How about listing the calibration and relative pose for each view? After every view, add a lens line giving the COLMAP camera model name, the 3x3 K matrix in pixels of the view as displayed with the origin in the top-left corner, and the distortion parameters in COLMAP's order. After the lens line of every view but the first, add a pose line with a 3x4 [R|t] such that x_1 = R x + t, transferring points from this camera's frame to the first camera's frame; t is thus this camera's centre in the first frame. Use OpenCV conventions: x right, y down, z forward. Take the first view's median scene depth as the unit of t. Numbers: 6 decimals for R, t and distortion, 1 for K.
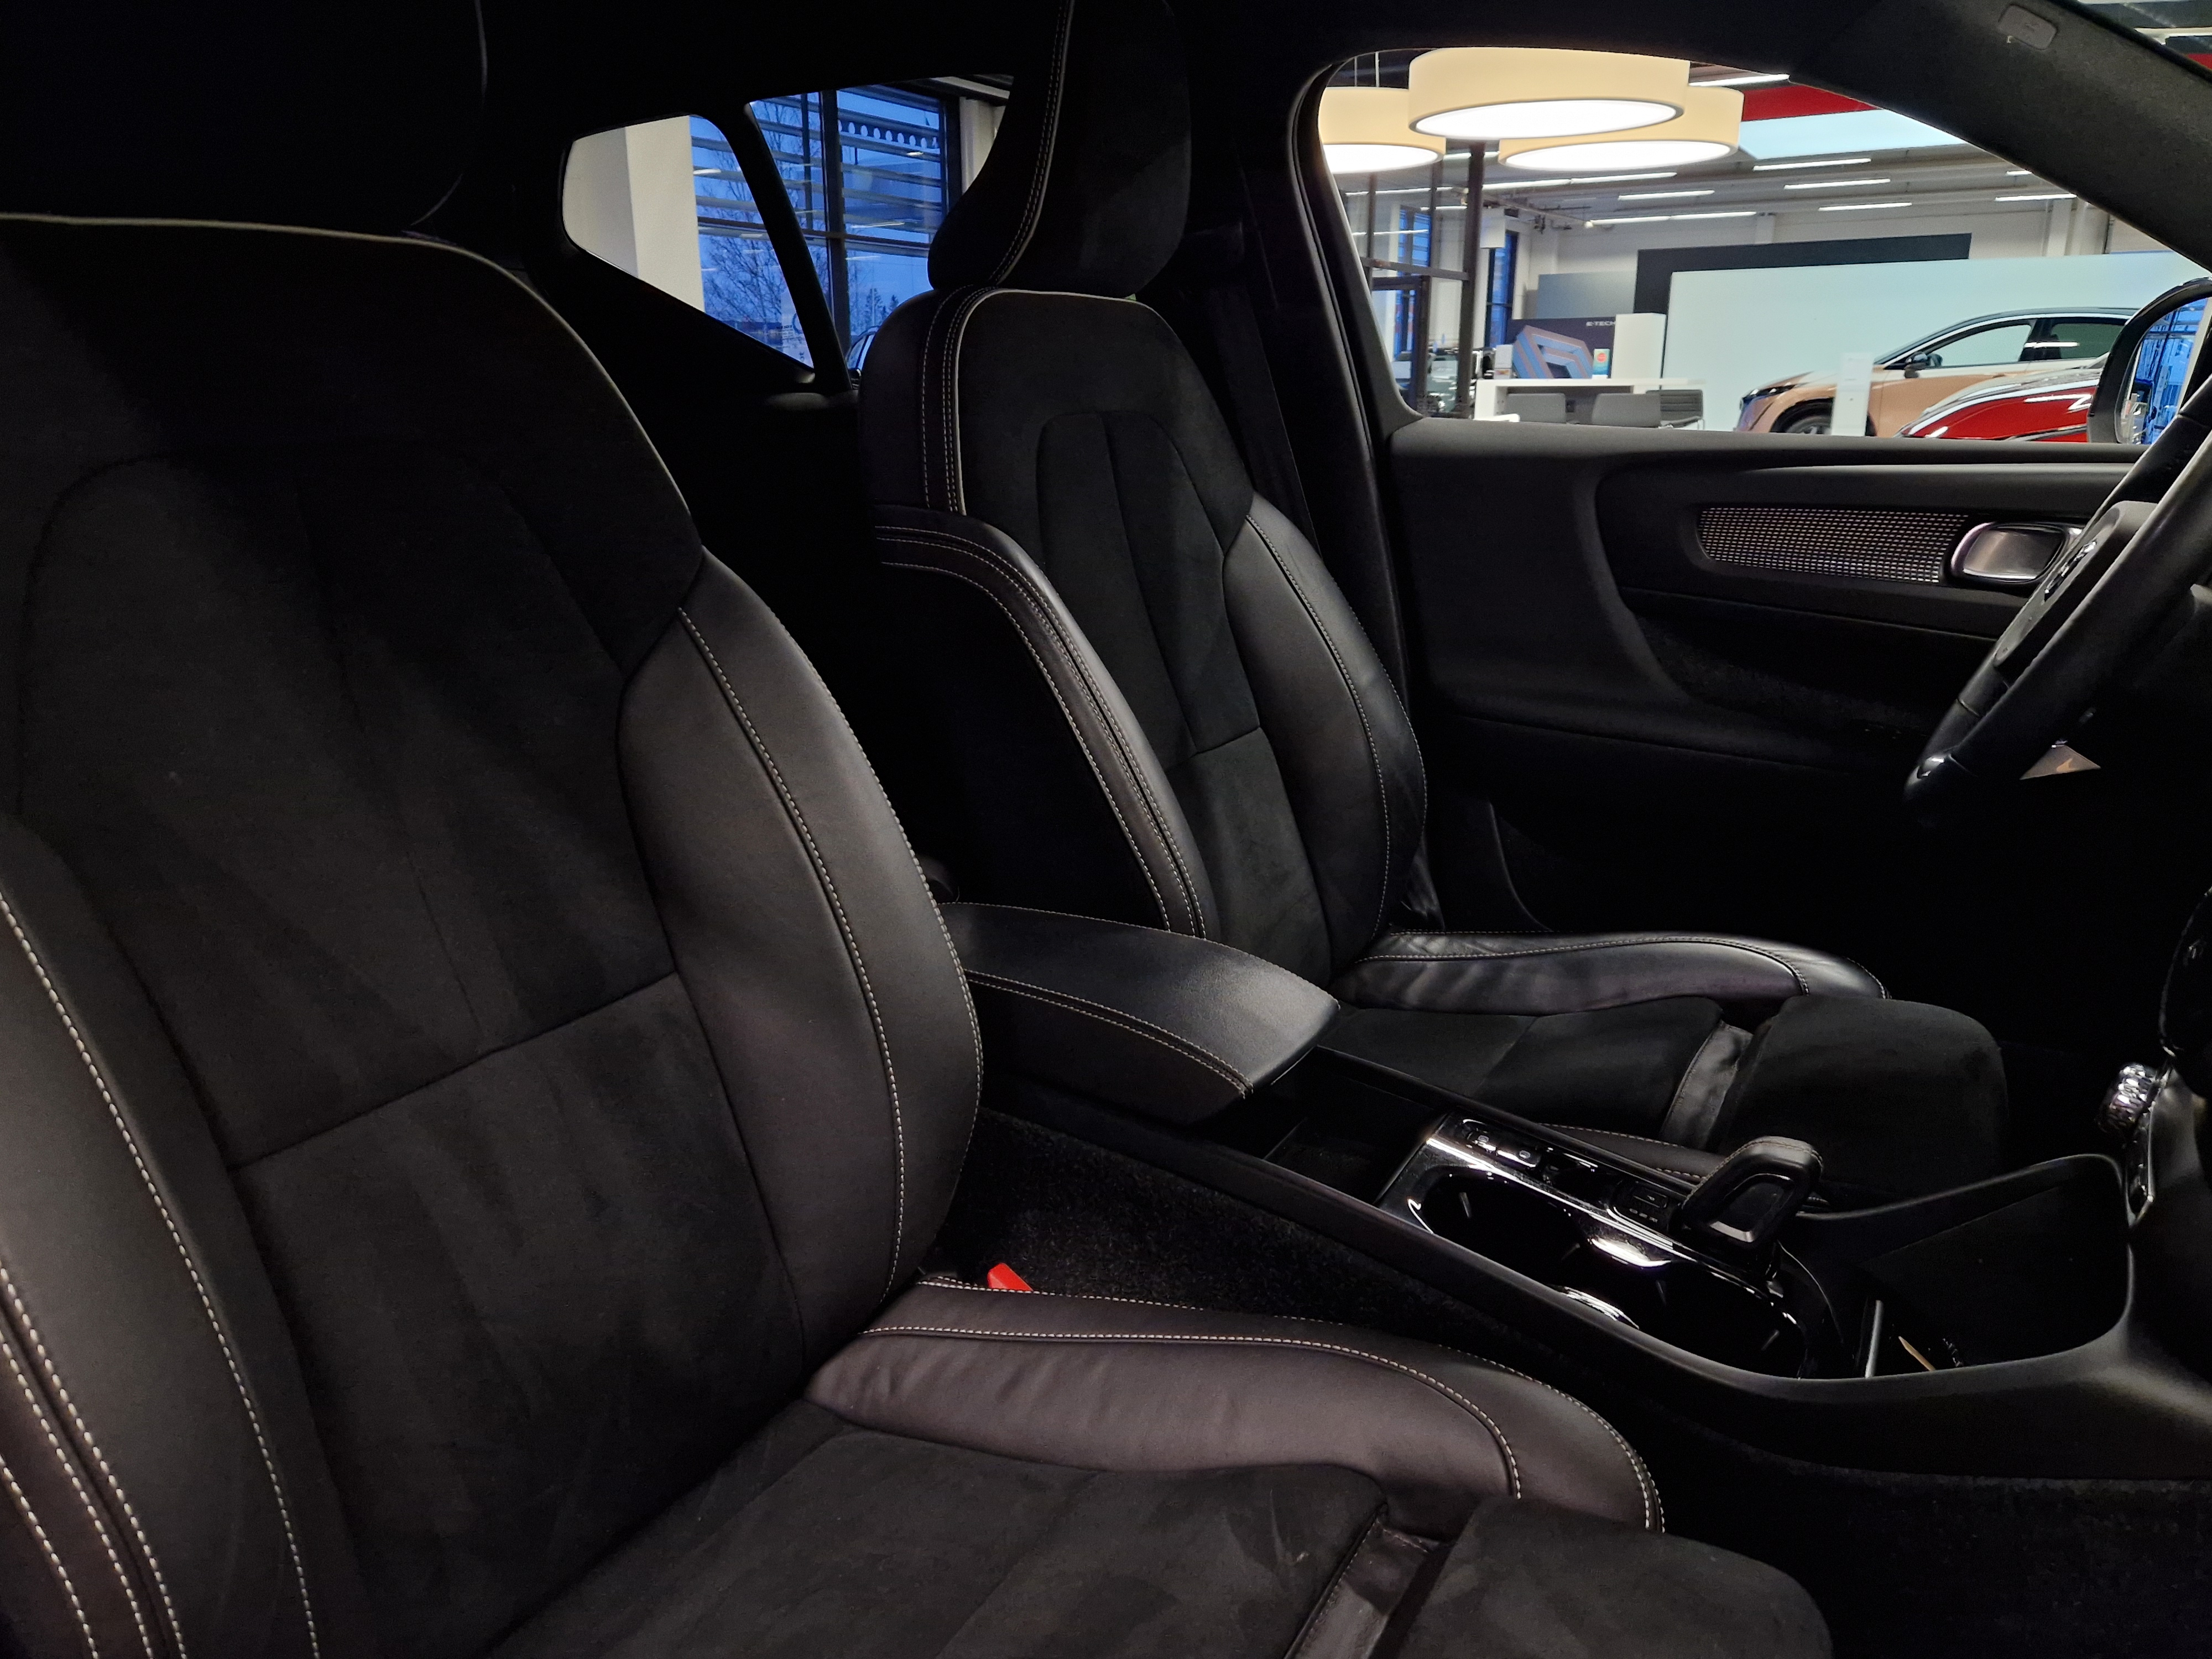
lens RADIAL K [[1598.9, 0, 1106.0], [0, 1598.9, 829.5], [0, 0, 1]] dist [0.005079, -0.000835]
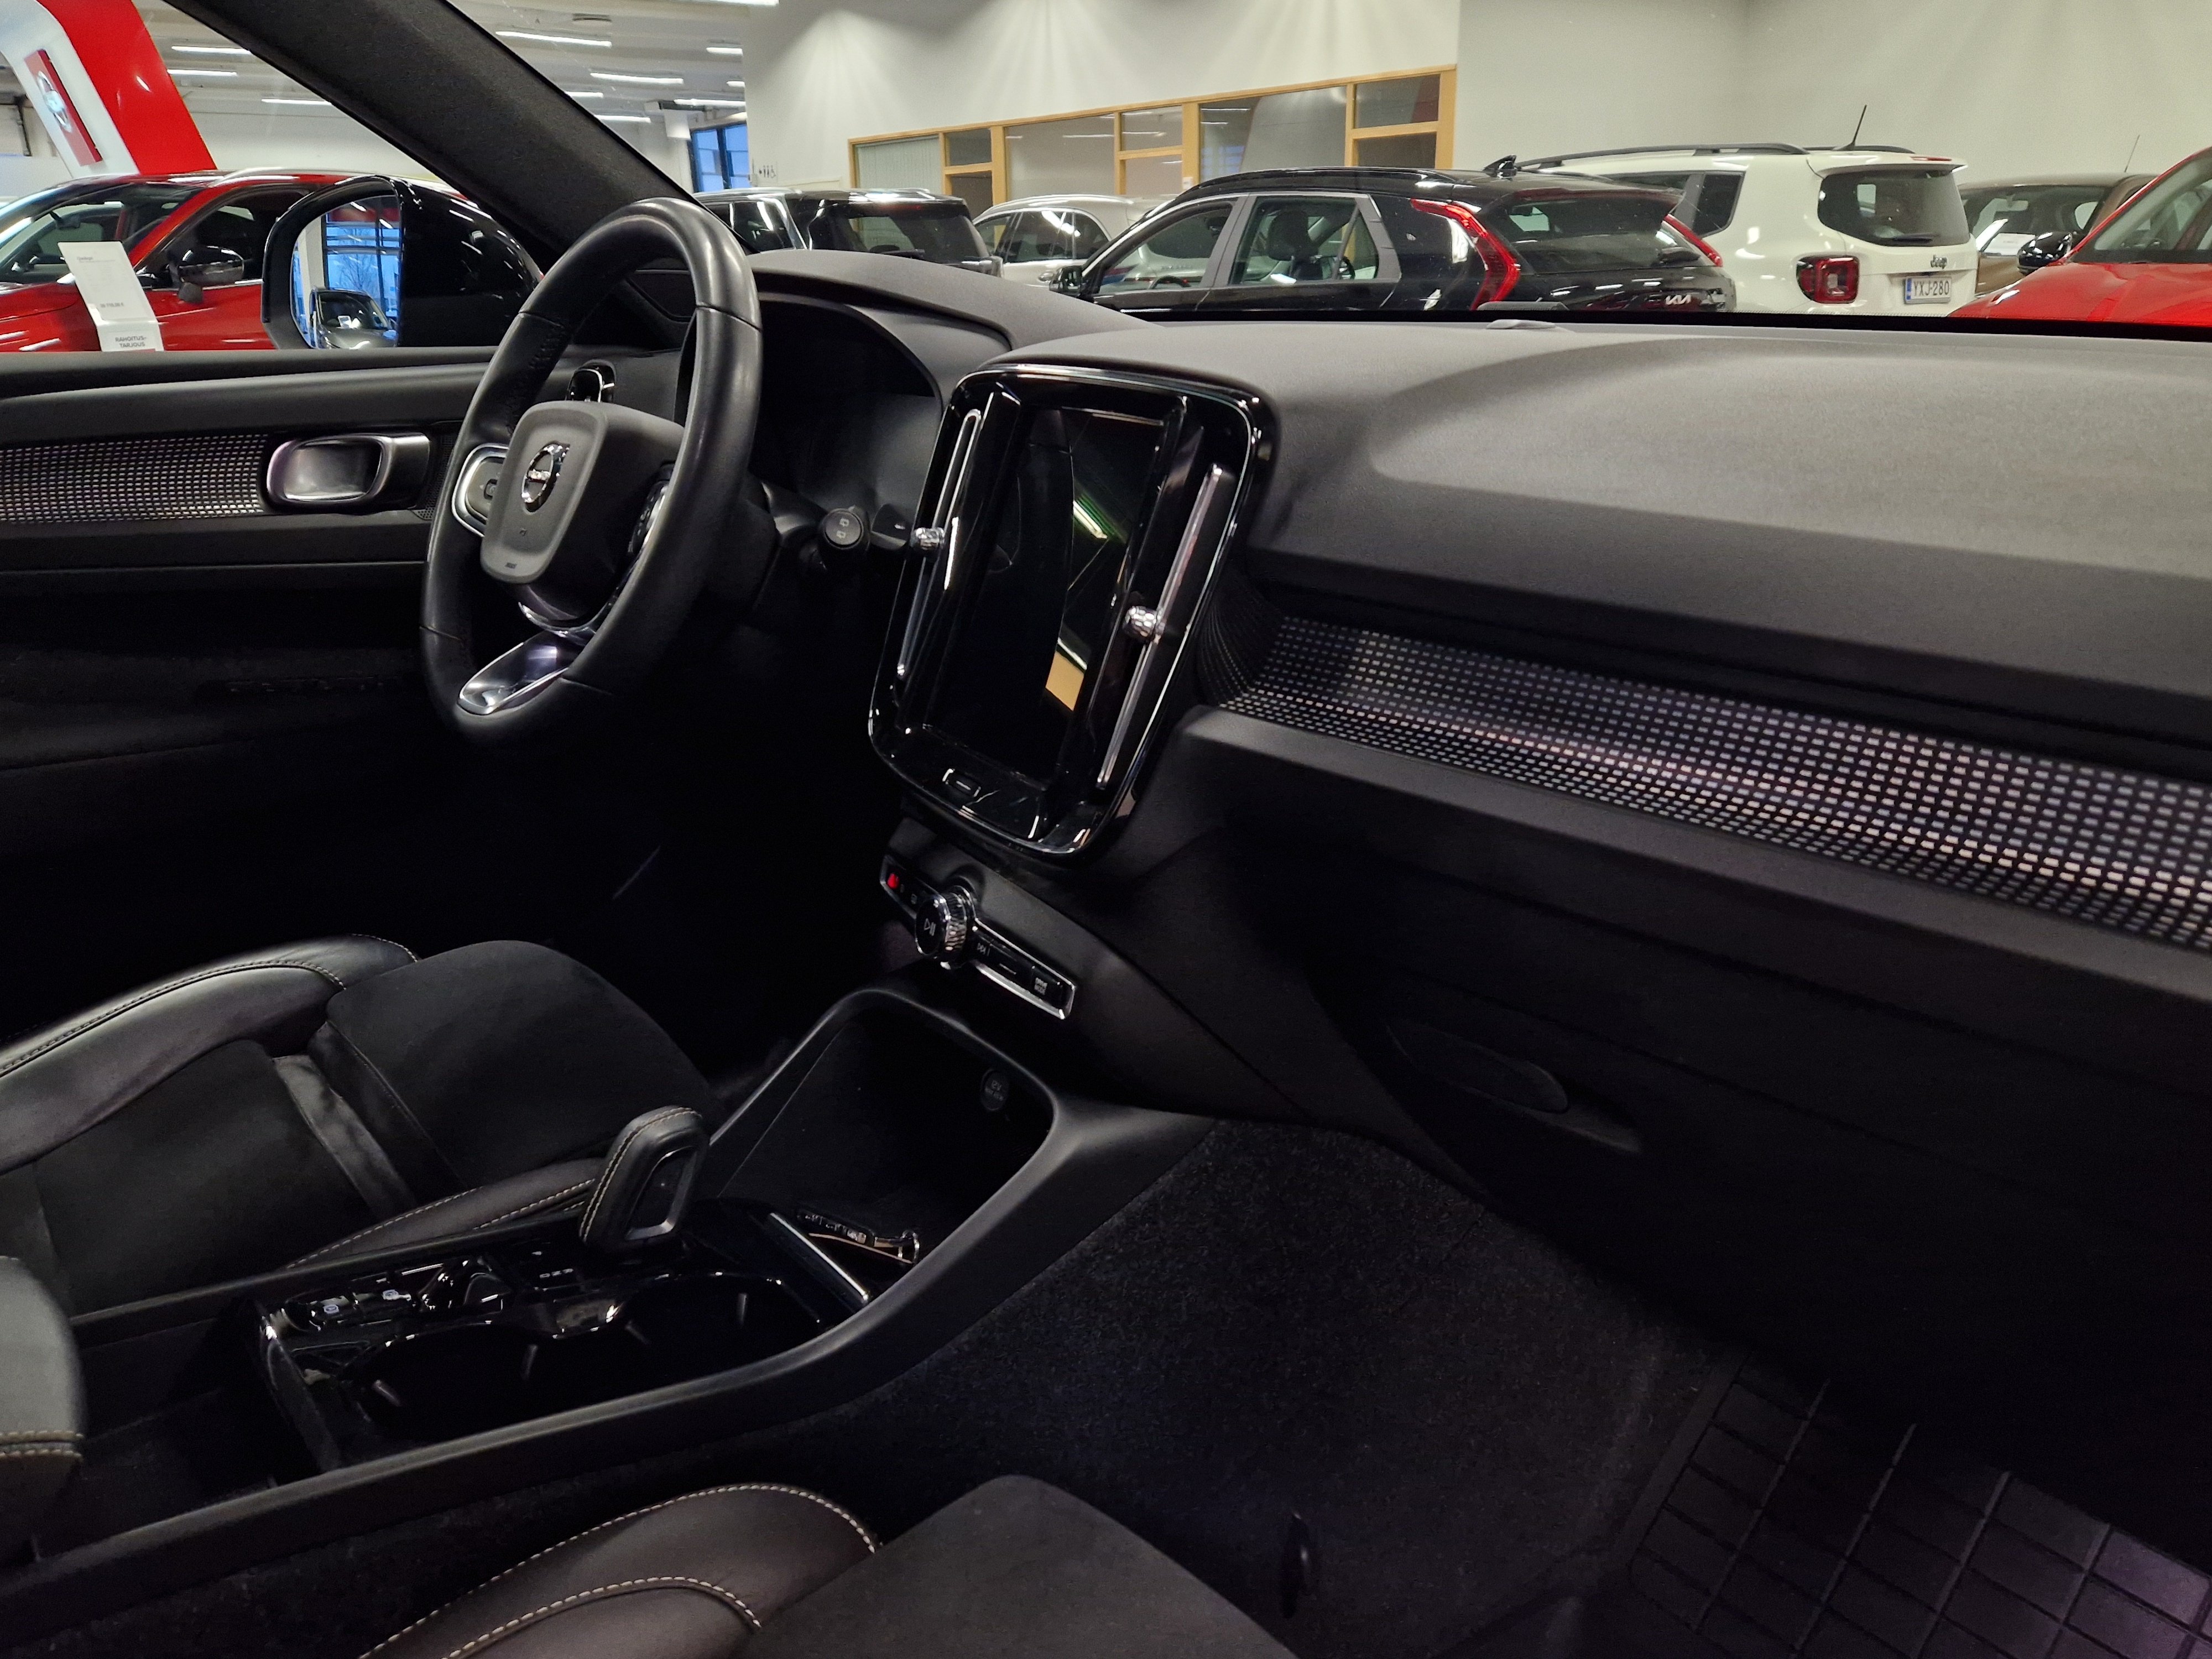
lens RADIAL K [[1598.9, 0, 1106.0], [0, 1598.9, 829.5], [0, 0, 1]] dist [0.005079, -0.000835]
pose [[0.345536, -0.301150, 0.888771, -0.174537], [0.255485, 0.941521, 0.219696, -0.066050], [-0.902958, 0.151154, 0.402268, 0.249229]]
